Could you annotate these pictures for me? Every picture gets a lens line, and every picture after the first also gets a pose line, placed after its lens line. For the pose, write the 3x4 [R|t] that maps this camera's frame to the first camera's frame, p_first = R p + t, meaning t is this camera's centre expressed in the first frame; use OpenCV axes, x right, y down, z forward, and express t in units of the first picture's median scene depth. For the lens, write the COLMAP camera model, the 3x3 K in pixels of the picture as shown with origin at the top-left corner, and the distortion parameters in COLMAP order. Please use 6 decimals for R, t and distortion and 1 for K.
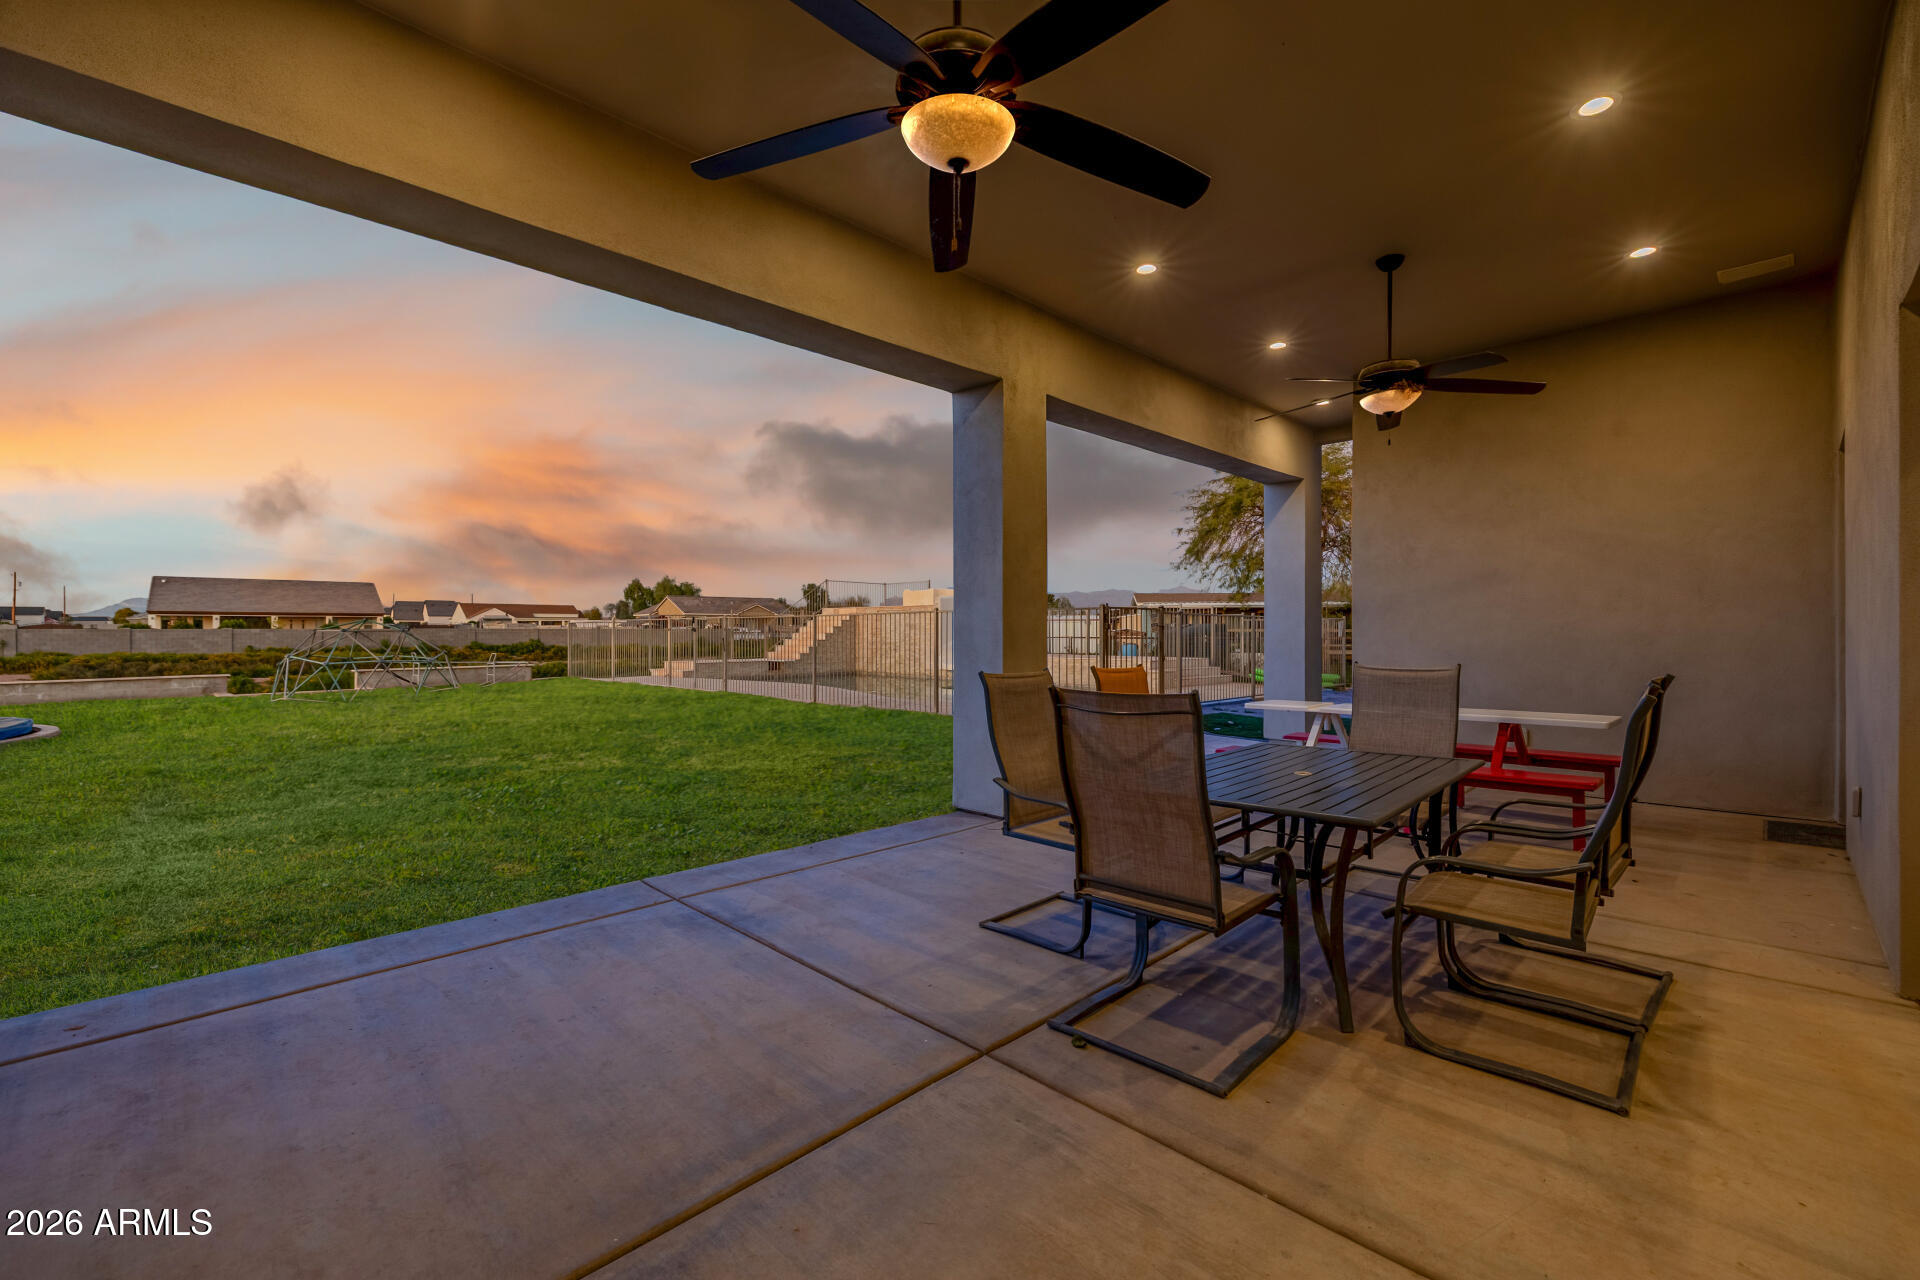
lens RADIAL K [[804.2, 0, 952.9], [0, 804.2, 627.0], [0, 0, 1]] dist [0.002809, 0.000397]
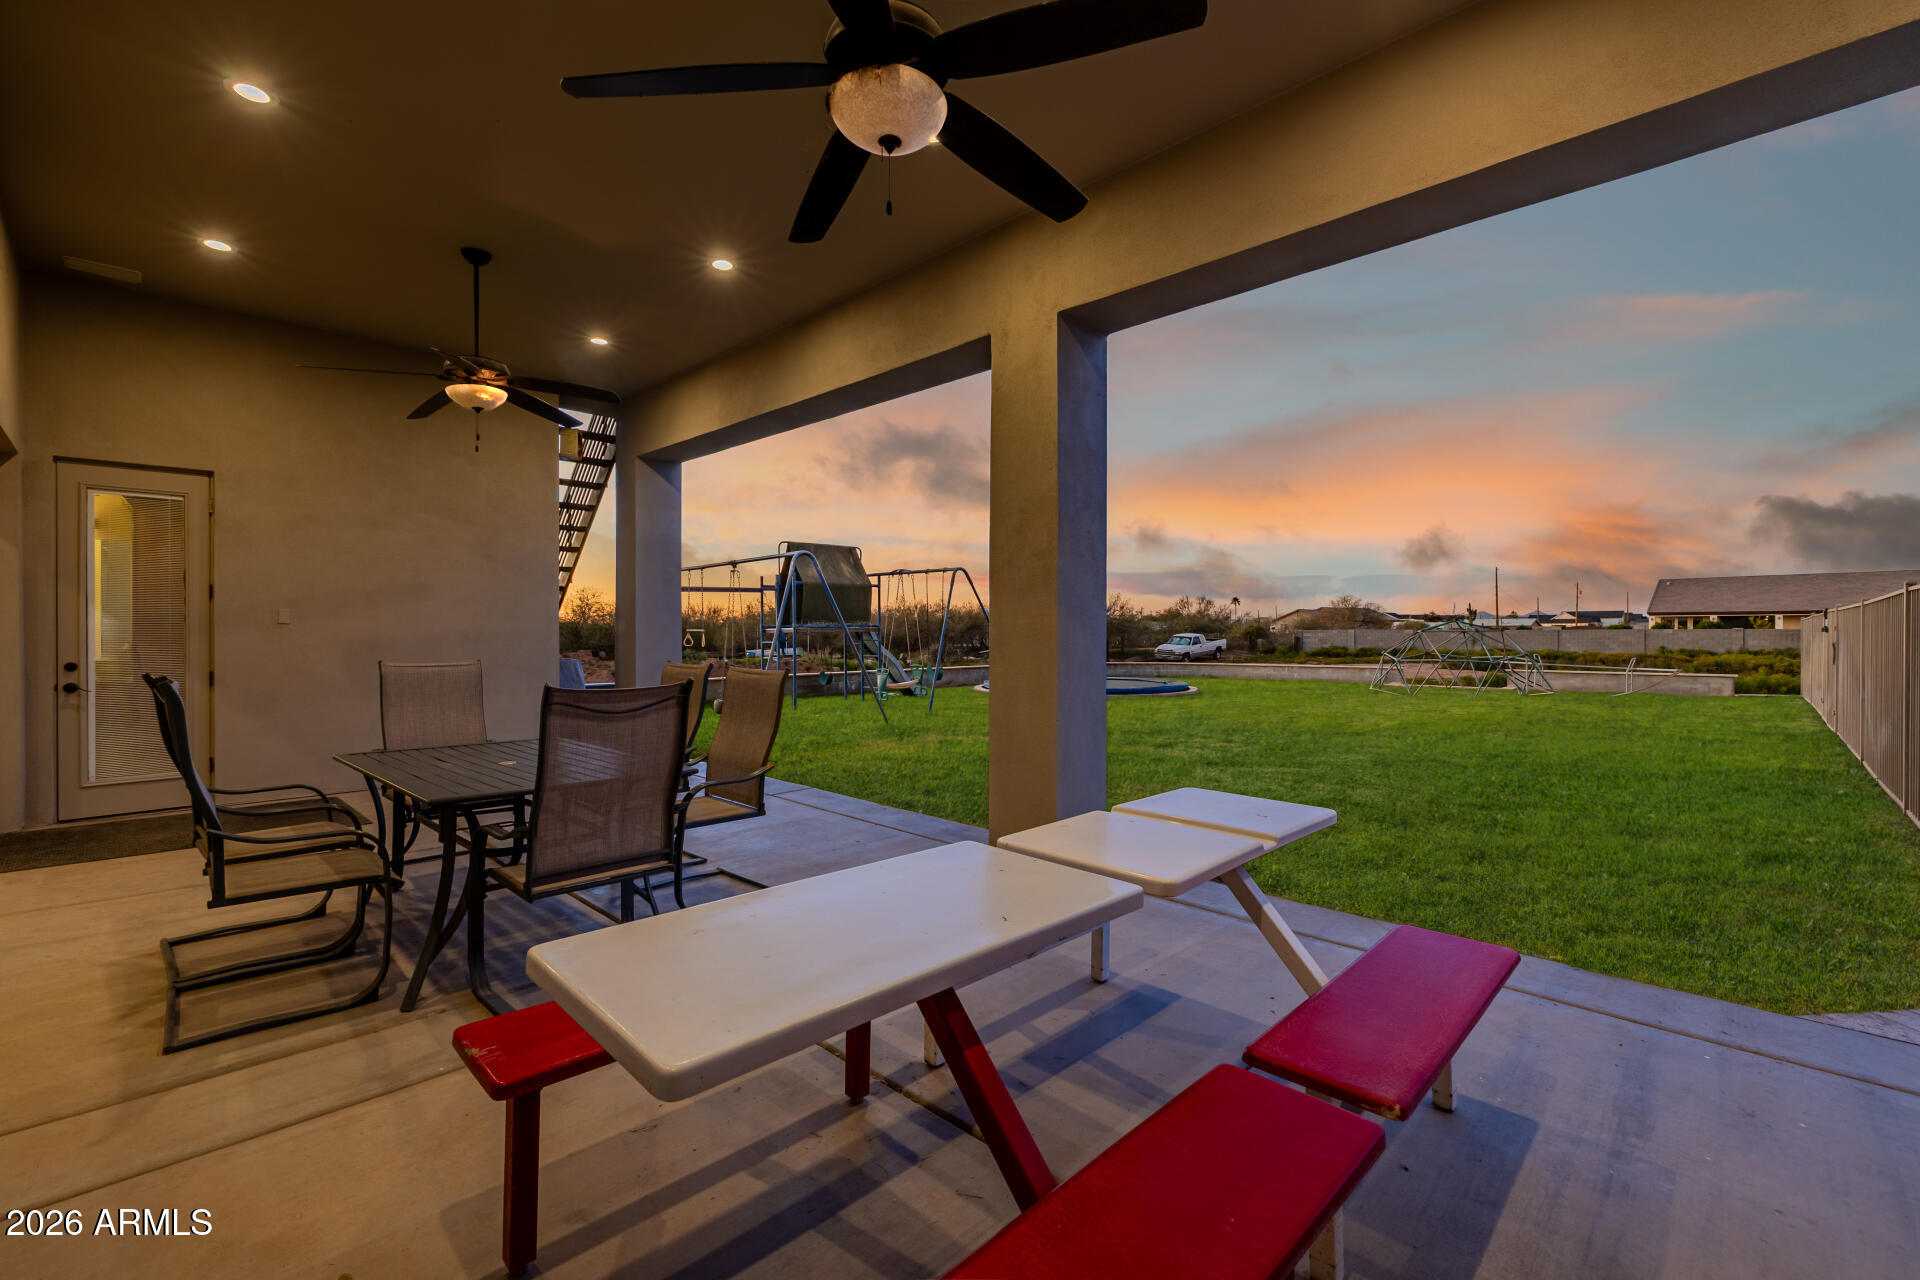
lens RADIAL K [[807.9, 0, 951.8], [0, 807.9, 632.9], [0, 0, 1]] dist [0.001020, 0.000816]
pose [[0.011670, 0.003350, -0.999926, 0.165873], [0.003362, 0.999989, 0.003390, 0.000526], [0.999926, -0.003402, 0.011658, 0.172518]]
